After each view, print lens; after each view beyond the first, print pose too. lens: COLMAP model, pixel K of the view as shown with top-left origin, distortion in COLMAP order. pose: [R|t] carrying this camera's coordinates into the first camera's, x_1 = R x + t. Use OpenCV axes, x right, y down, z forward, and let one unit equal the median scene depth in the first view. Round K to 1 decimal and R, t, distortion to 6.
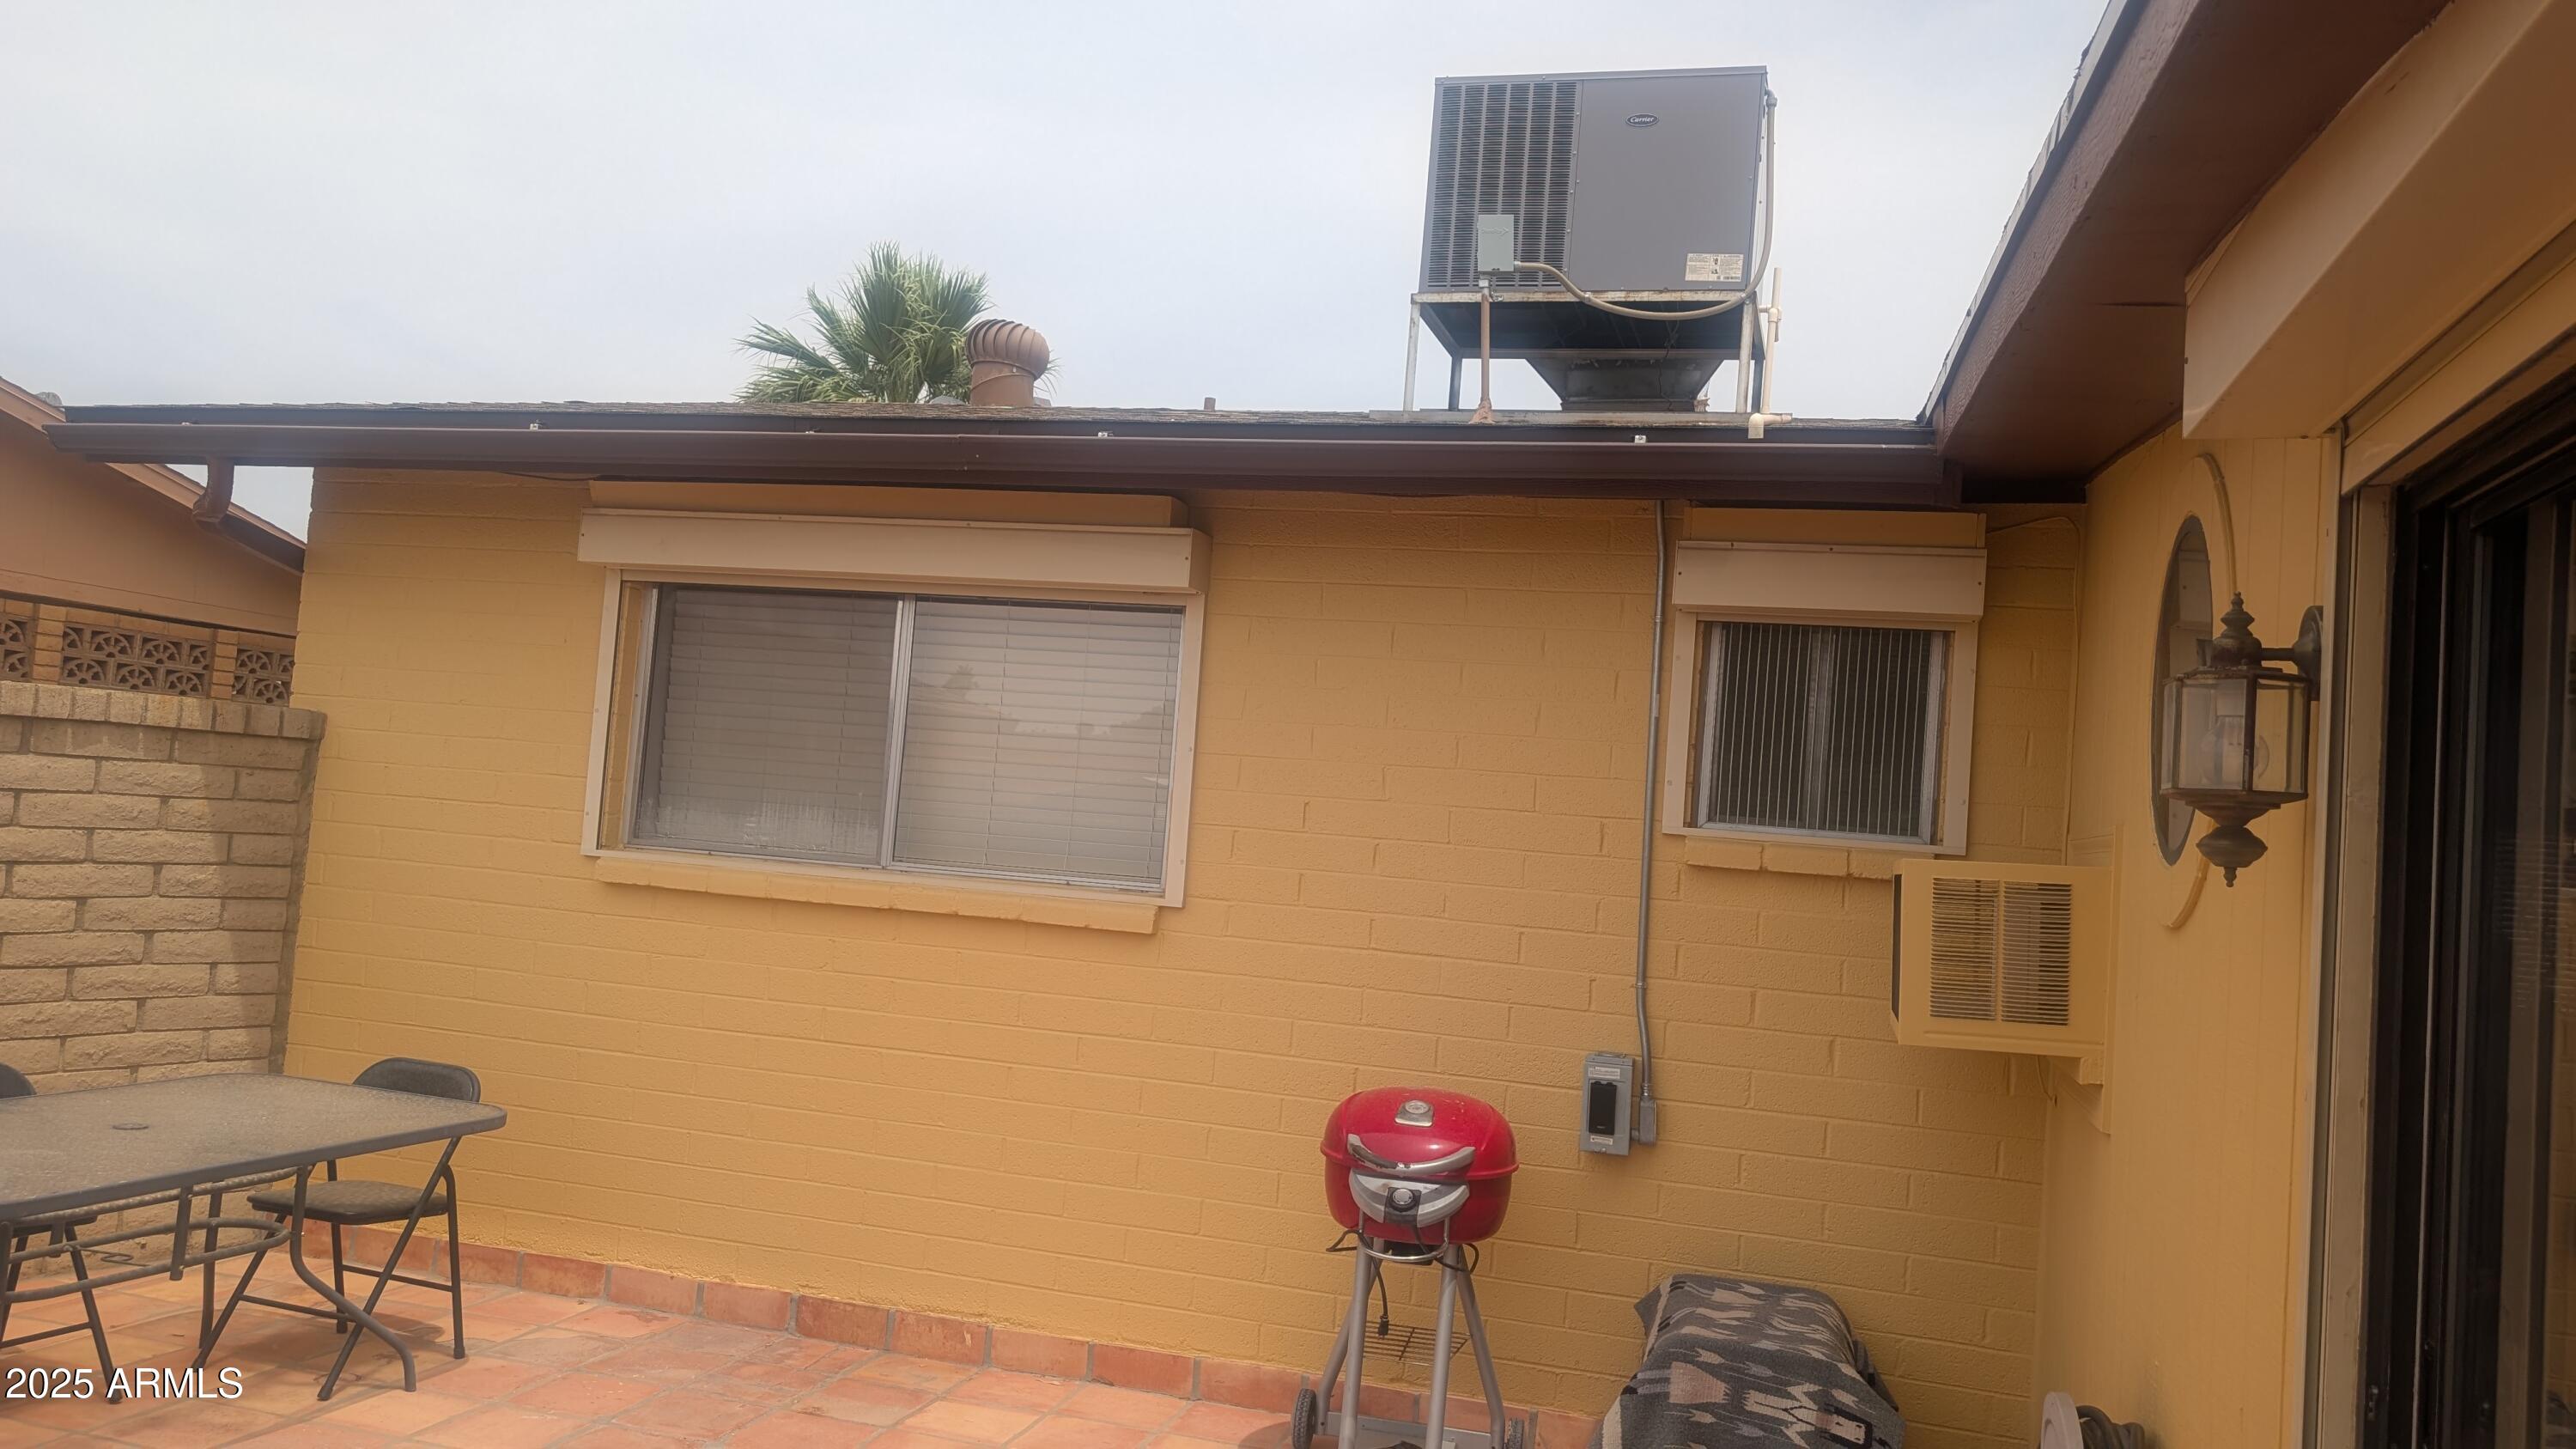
lens RADIAL K [[1859.1, 0, 1256.4], [0, 1859.1, 729.6], [0, 0, 1]] dist [0.090293, -0.158588]
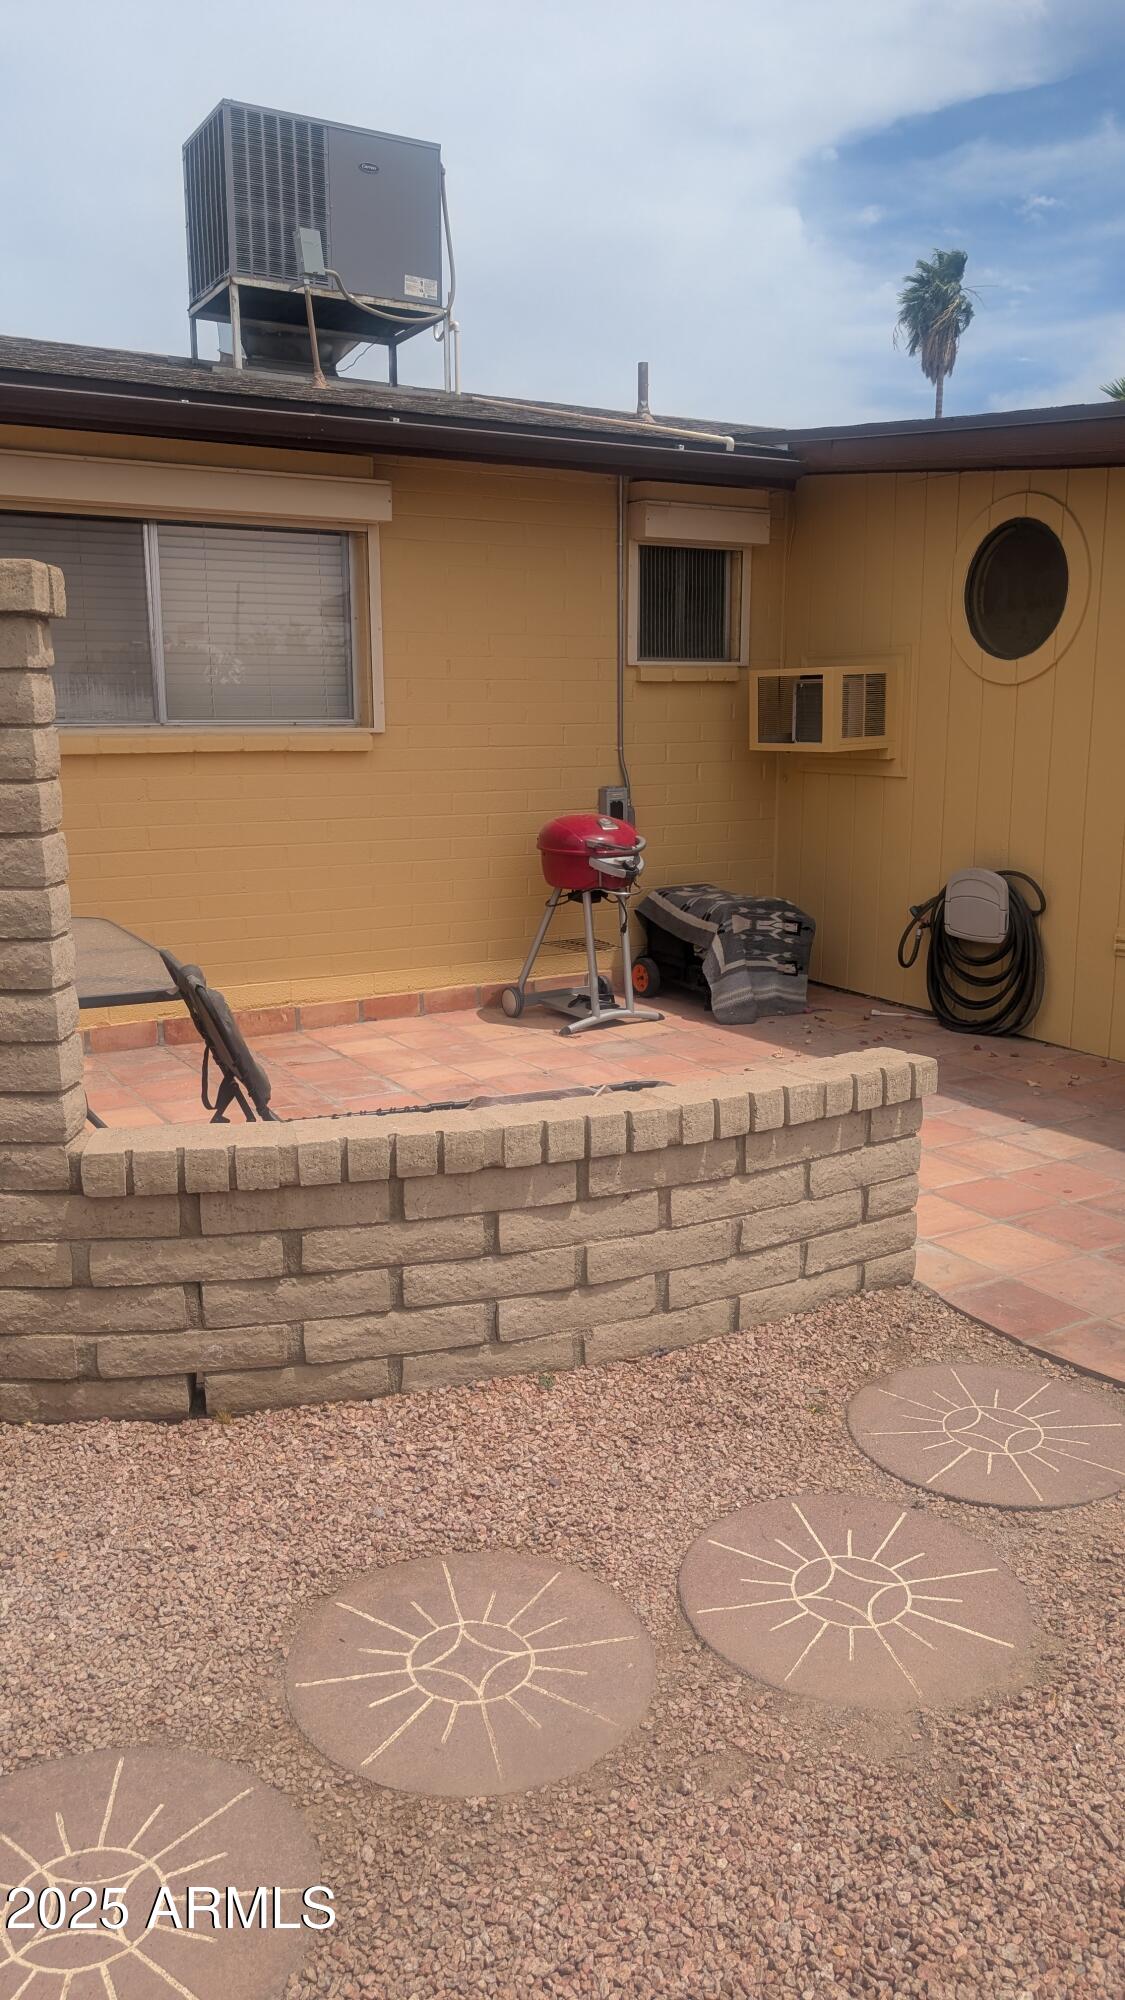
lens RADIAL K [[1424.3, 0, 554.1], [0, 1424.3, 1012.5], [0, 0, 1]] dist [0.036639, -0.036785]
pose [[0.699262, -0.226179, 0.678141, -0.827204], [0.018385, 0.954004, 0.299229, -0.039357], [-0.714629, -0.196771, 0.671257, 0.021215]]
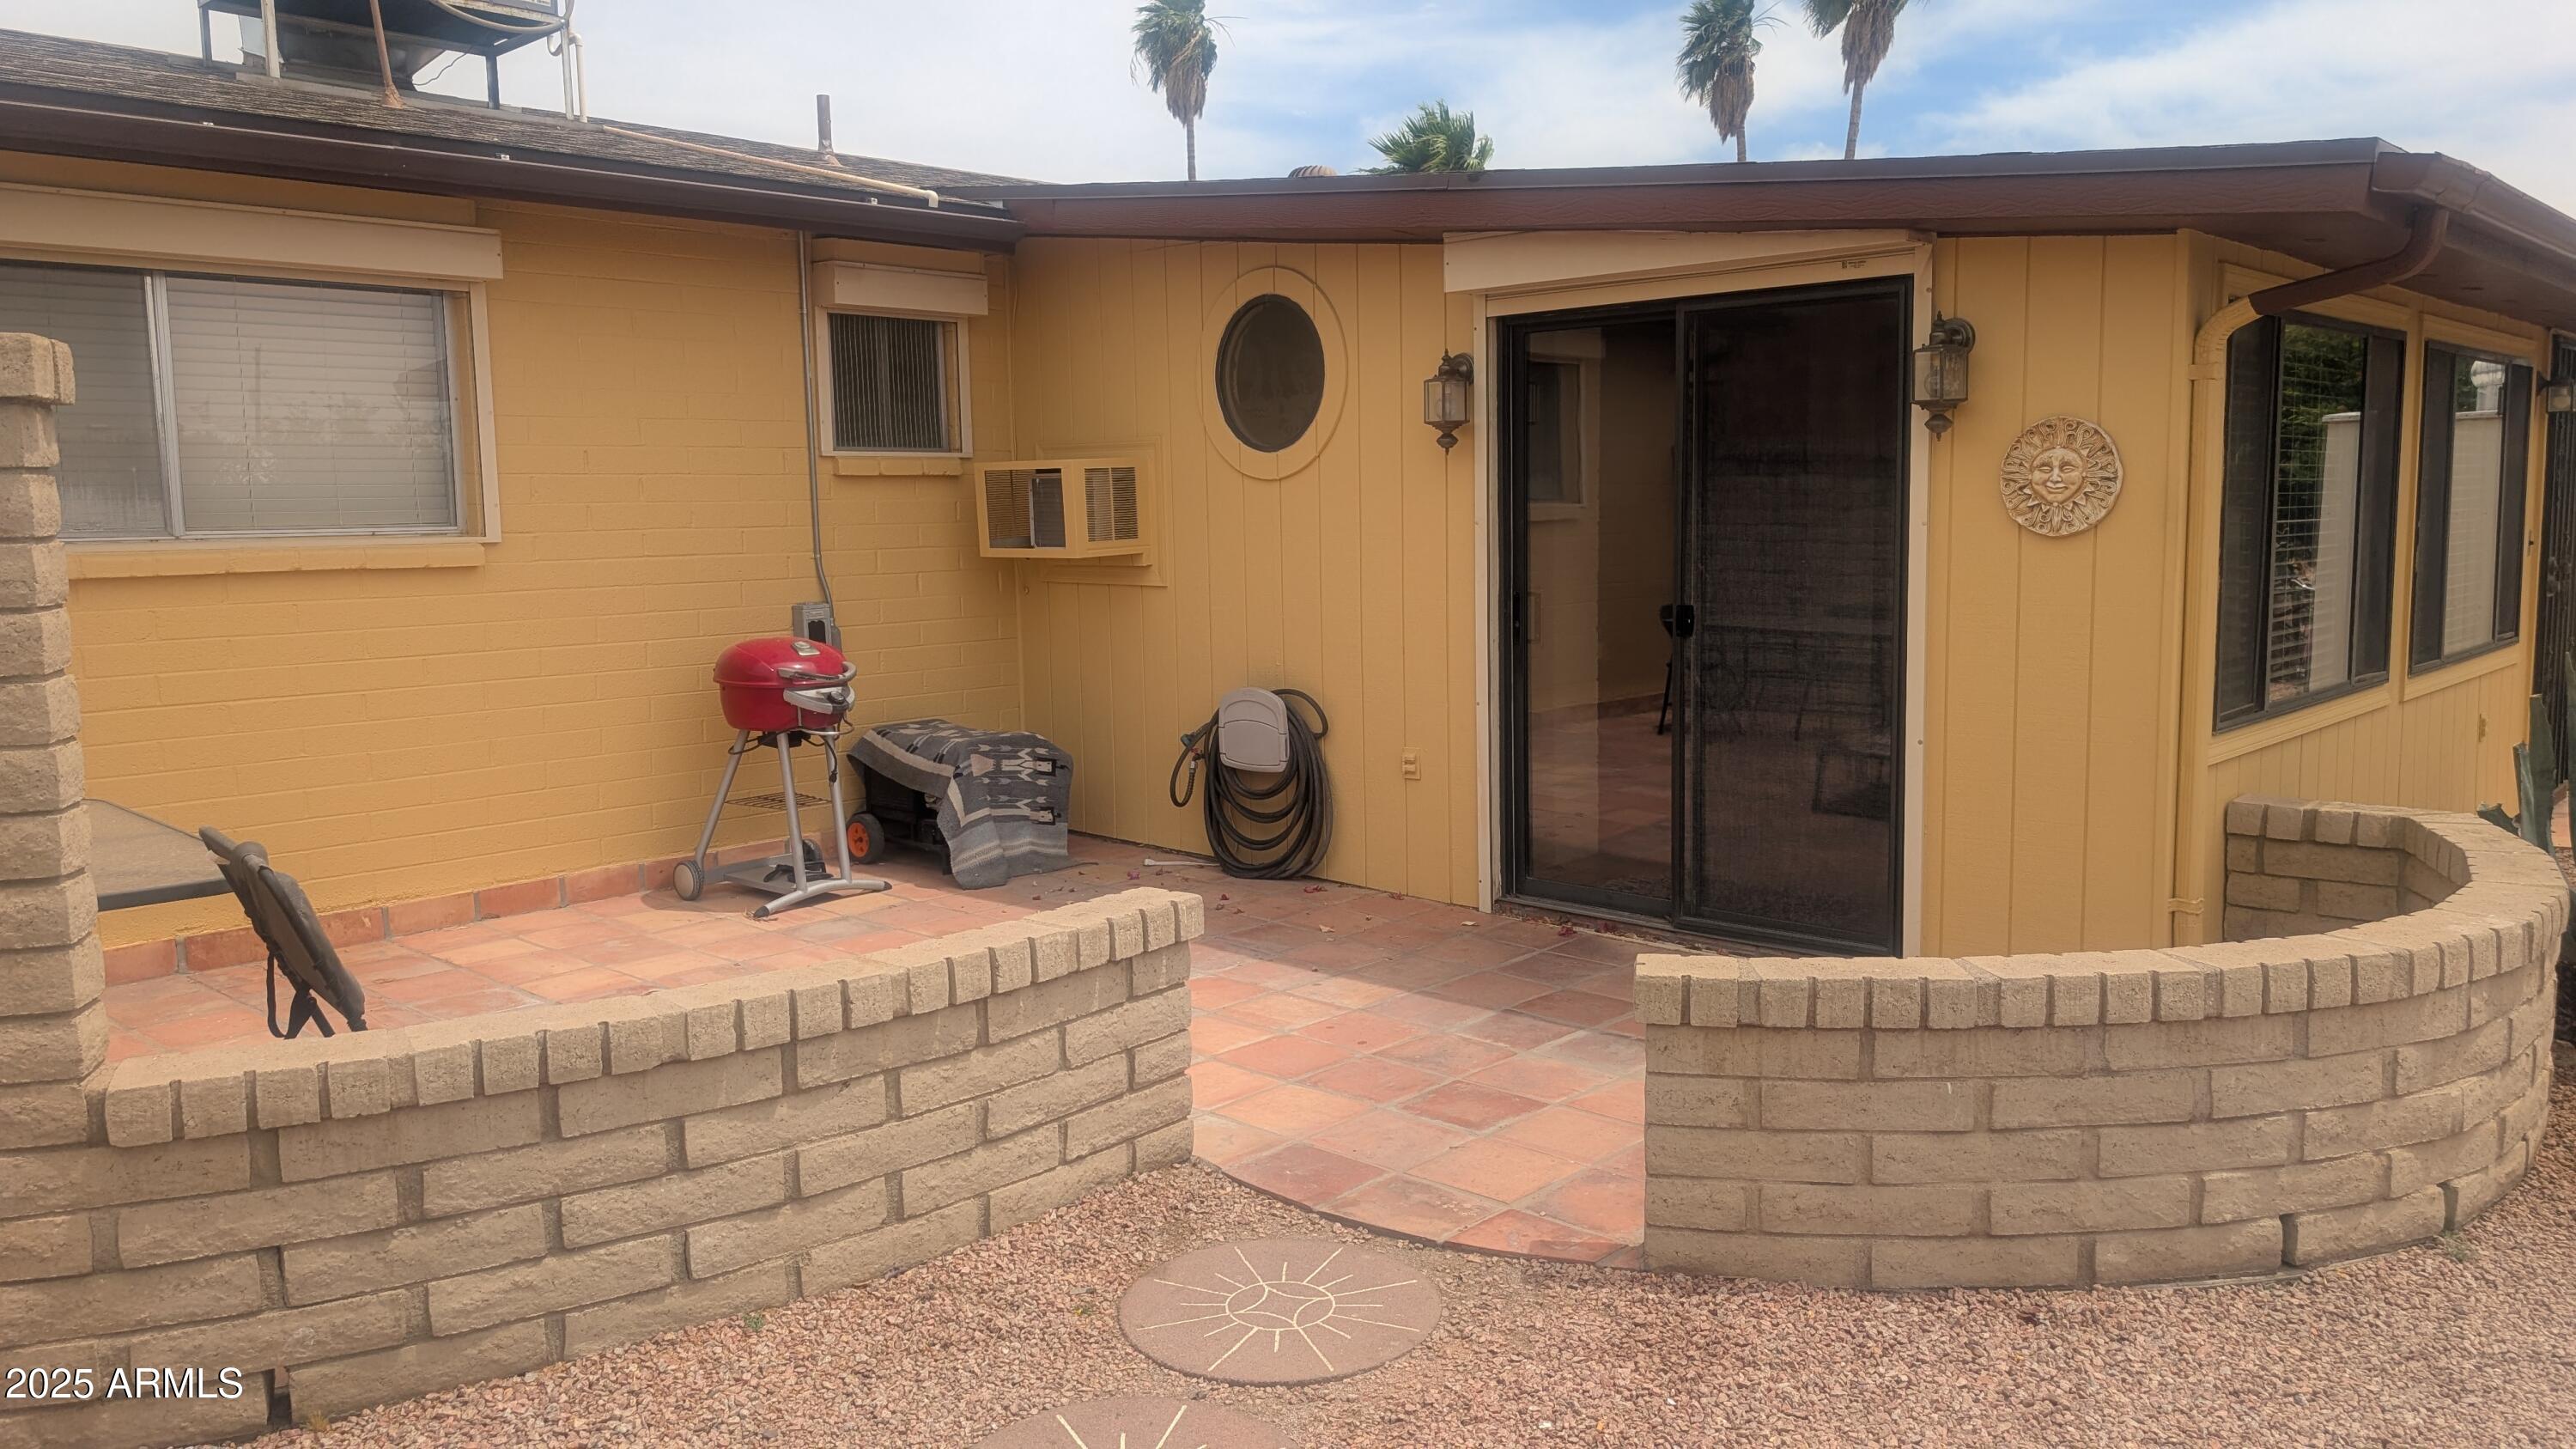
lens RADIAL K [[1834.7, 0, 1282.6], [0, 1834.7, 711.6], [0, 0, 1]] dist [0.036639, -0.036785]
pose [[0.466126, -0.183974, 0.865379, -0.884111], [0.002445, 0.978404, 0.206685, -0.047047], [-0.884715, -0.094226, 0.456510, -0.035592]]
